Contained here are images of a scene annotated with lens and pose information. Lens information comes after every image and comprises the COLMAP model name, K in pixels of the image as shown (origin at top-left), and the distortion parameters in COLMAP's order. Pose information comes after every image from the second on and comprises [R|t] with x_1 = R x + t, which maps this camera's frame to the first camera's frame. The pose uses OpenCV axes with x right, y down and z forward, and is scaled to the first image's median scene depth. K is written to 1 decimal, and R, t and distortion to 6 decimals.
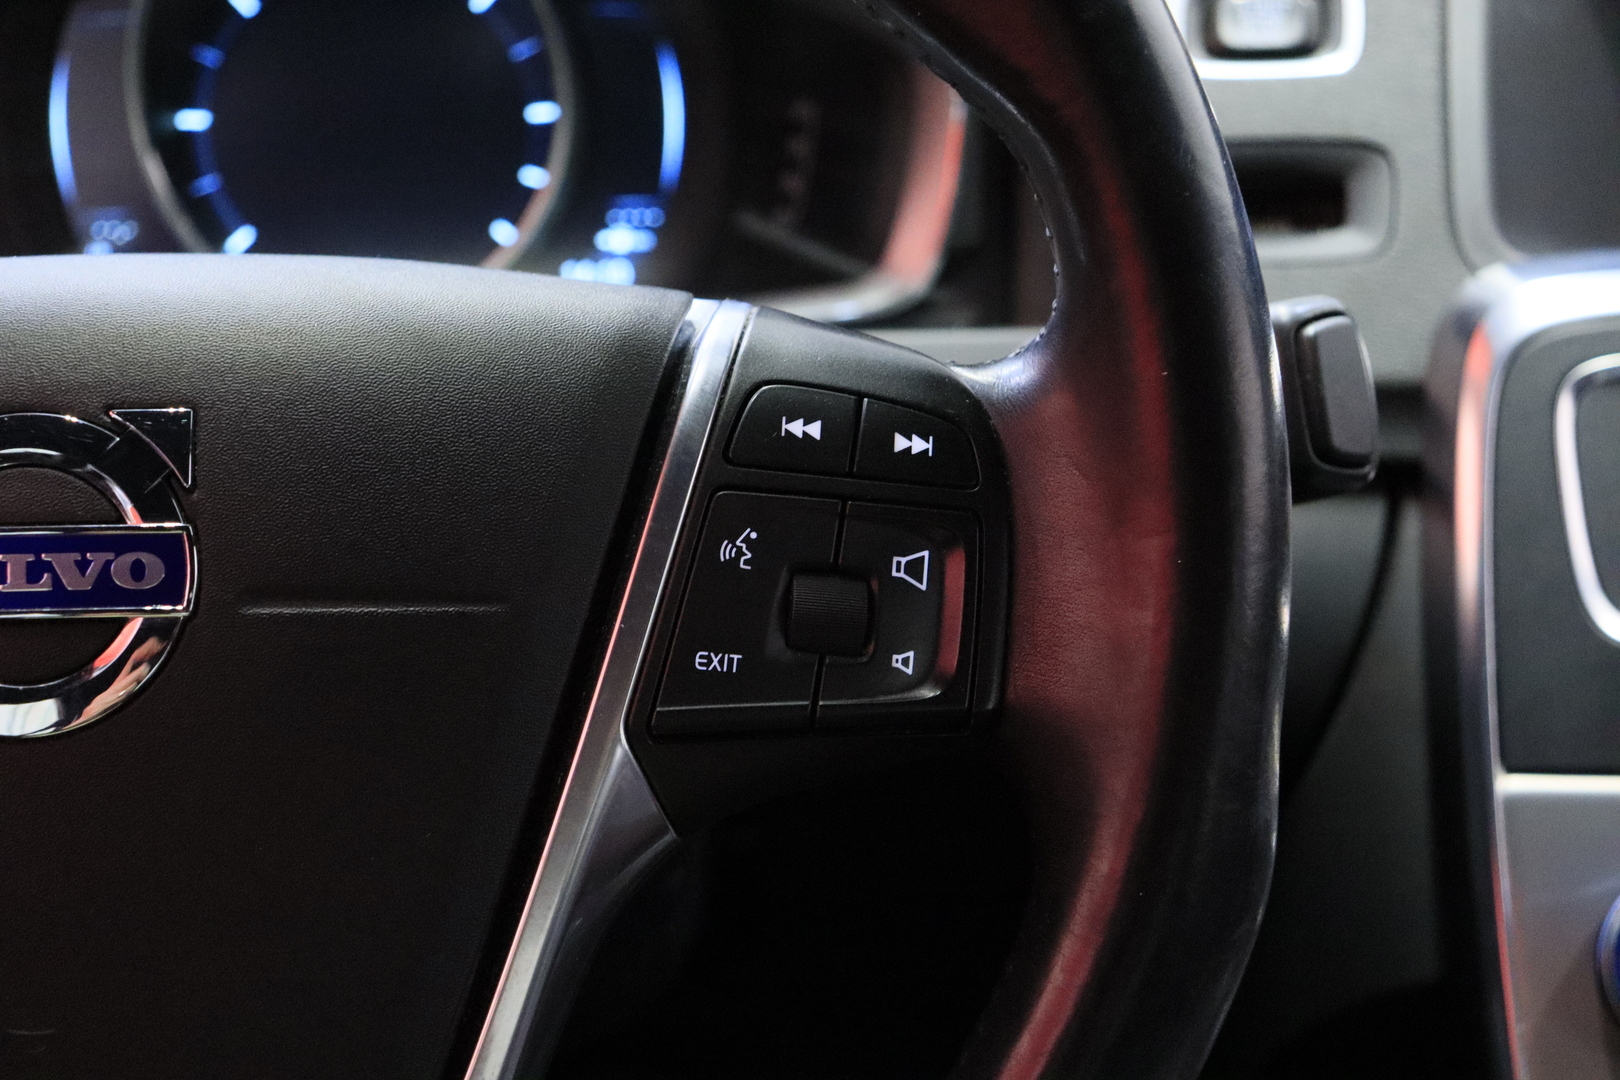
lens RADIAL K [[2664.9, 0, 802.7], [0, 2664.9, 557.0], [0, 0, 1]] dist [0.109220, 0.000000]
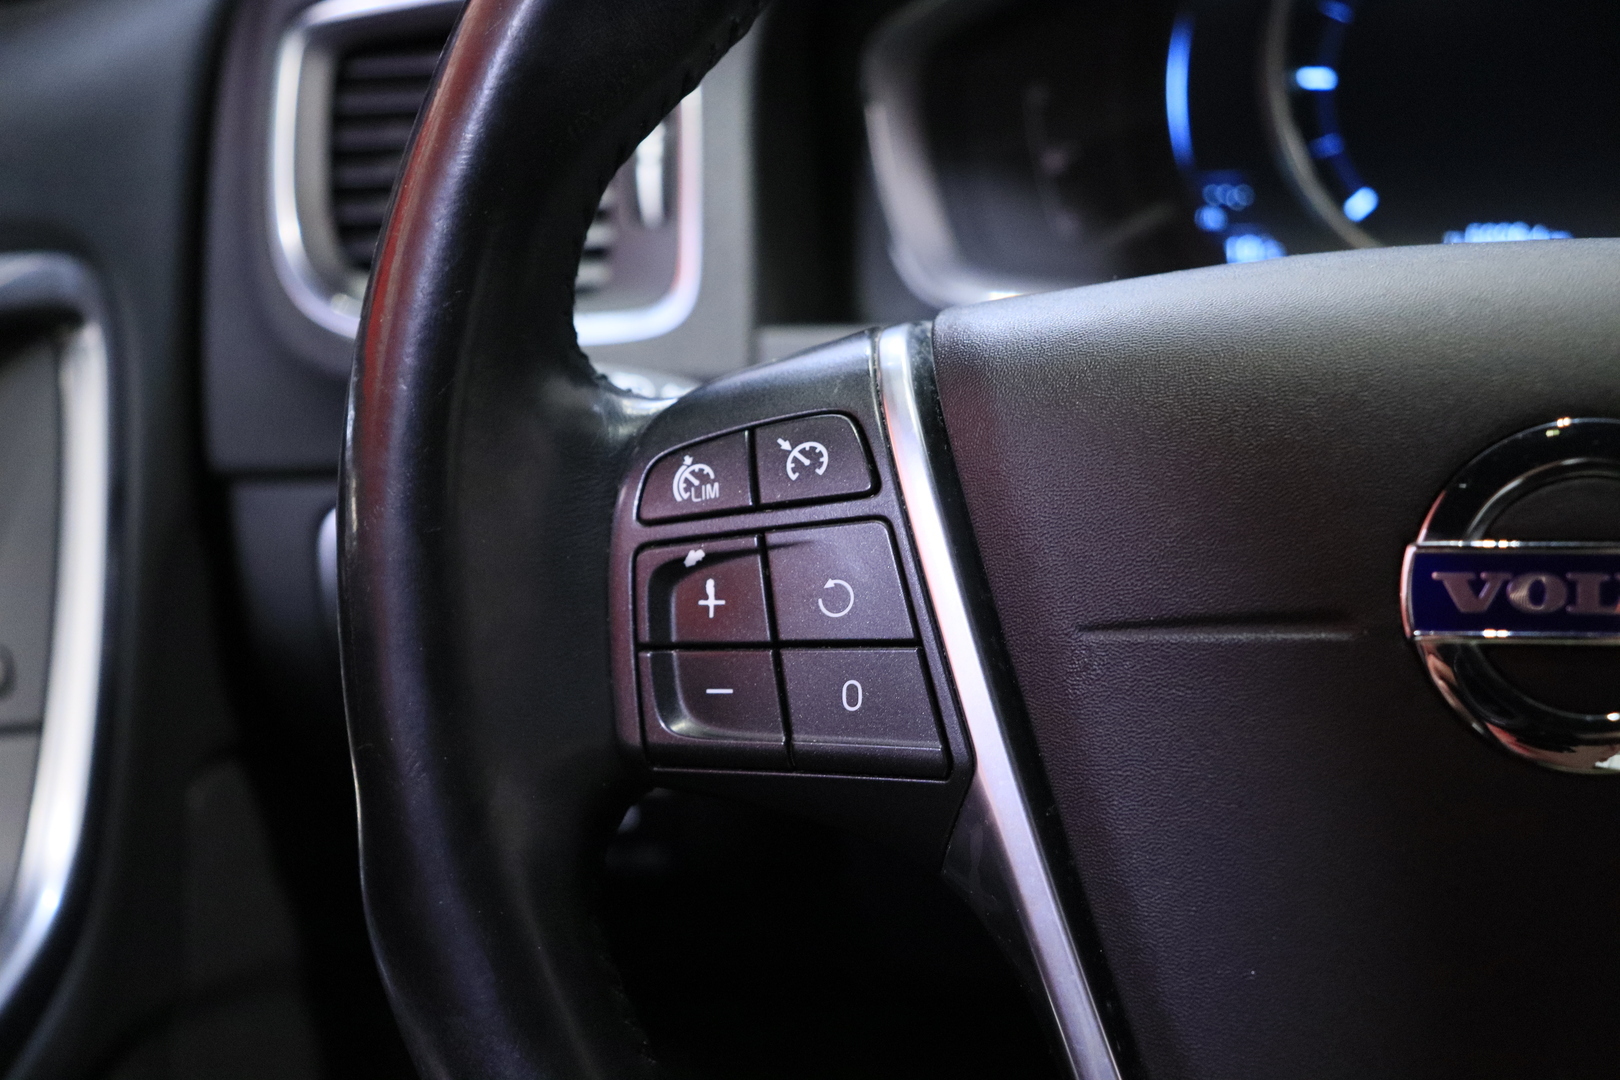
lens RADIAL K [[2664.9, 0, 806.5], [0, 2664.9, 546.3], [0, 0, 1]] dist [0.109220, 0.000000]
pose [[0.973301, 0.027381, -0.227894, -0.246201], [-0.022885, 0.999488, 0.022347, -0.017562], [0.228389, -0.016535, 0.973430, 0.032337]]
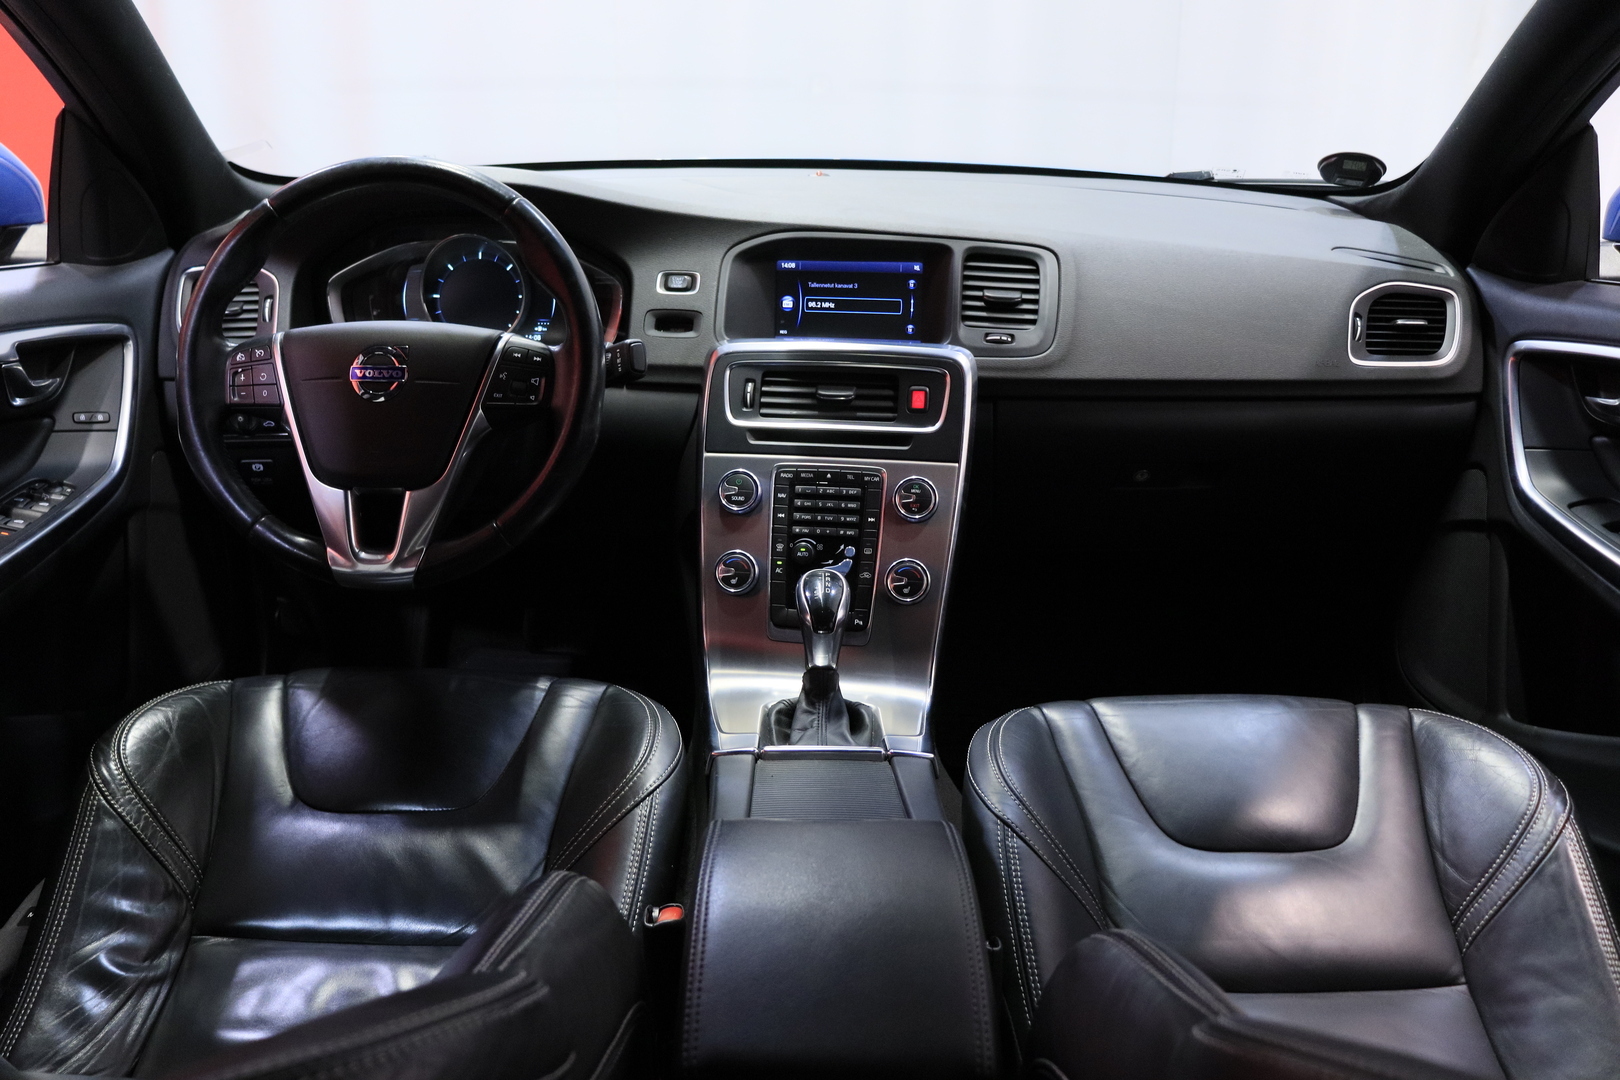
lens RADIAL K [[1331.1, 0, 809.4], [0, 1331.1, 542.0], [0, 0, 1]] dist [-0.141107, 0.035507]
pose [[0.998883, 0.046857, 0.006074, 0.457066], [-0.046941, 0.998792, 0.014502, 0.203385], [-0.005387, -0.014771, 0.999876, -1.310164]]
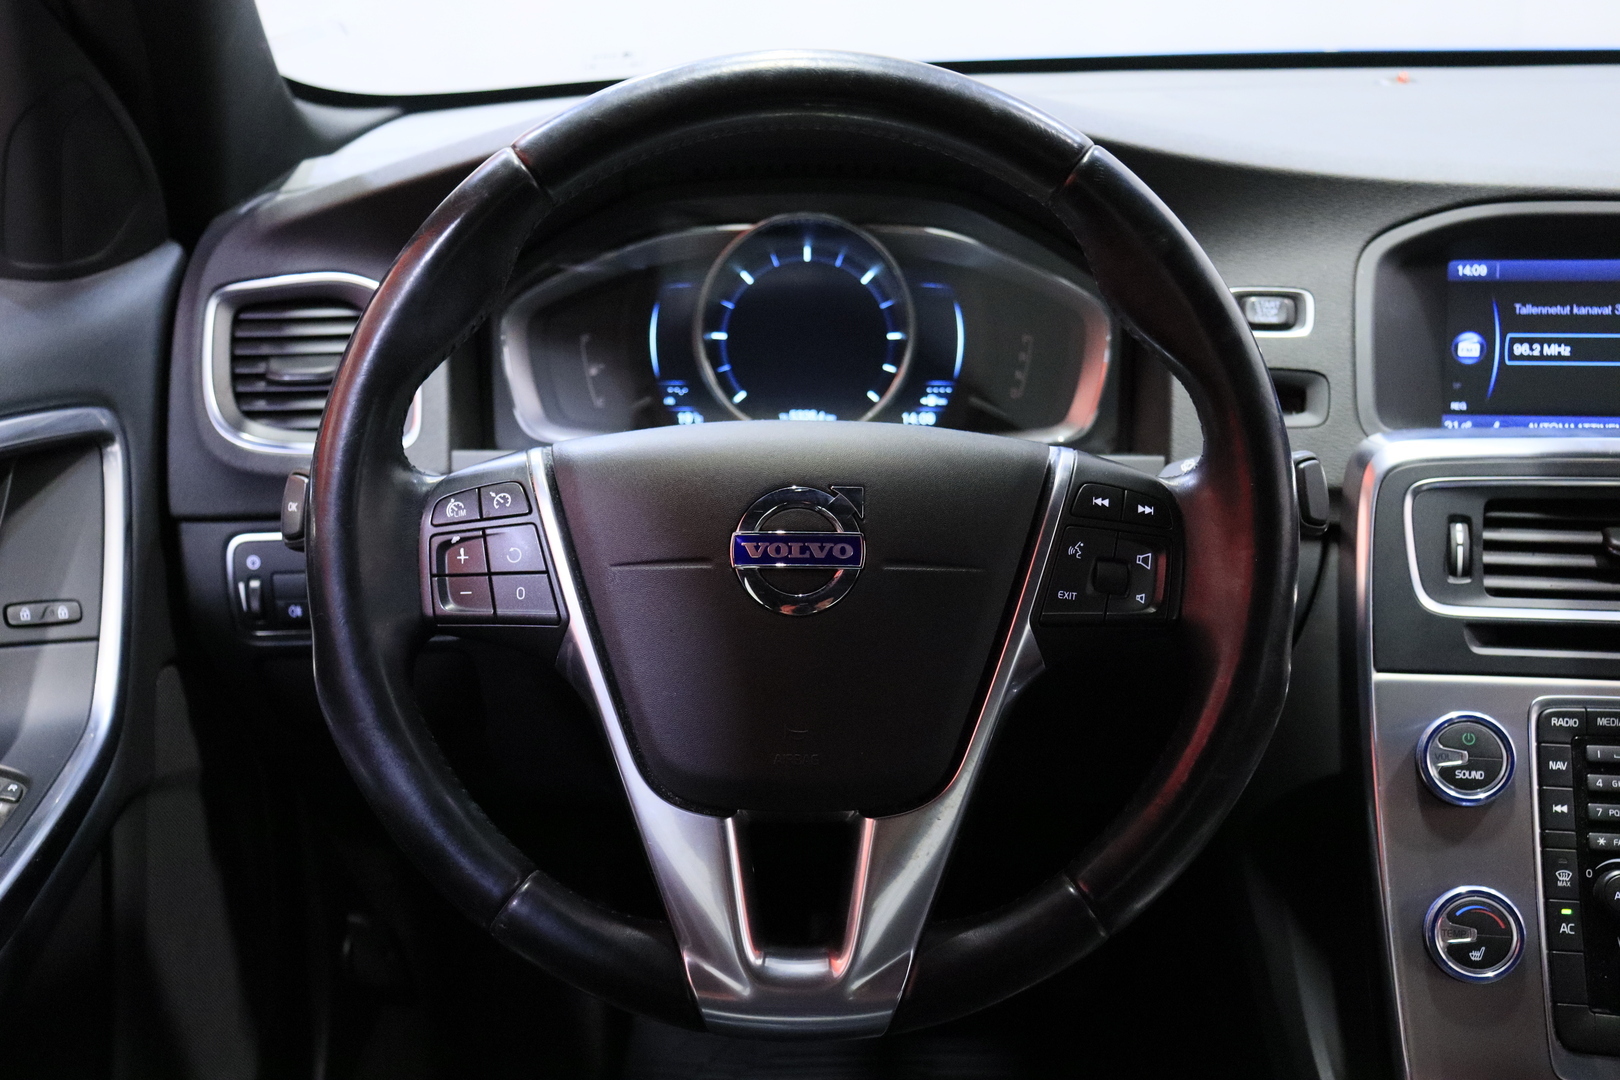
lens RADIAL K [[1929.9, 0, 805.7], [0, 1929.9, 575.9], [0, 0, 1]] dist [-0.020670, 0.000000]
pose [[0.999347, 0.030192, -0.019845, -0.176425], [-0.030313, 0.999523, -0.005851, 0.028908], [0.019659, 0.006449, 0.999786, -0.583326]]
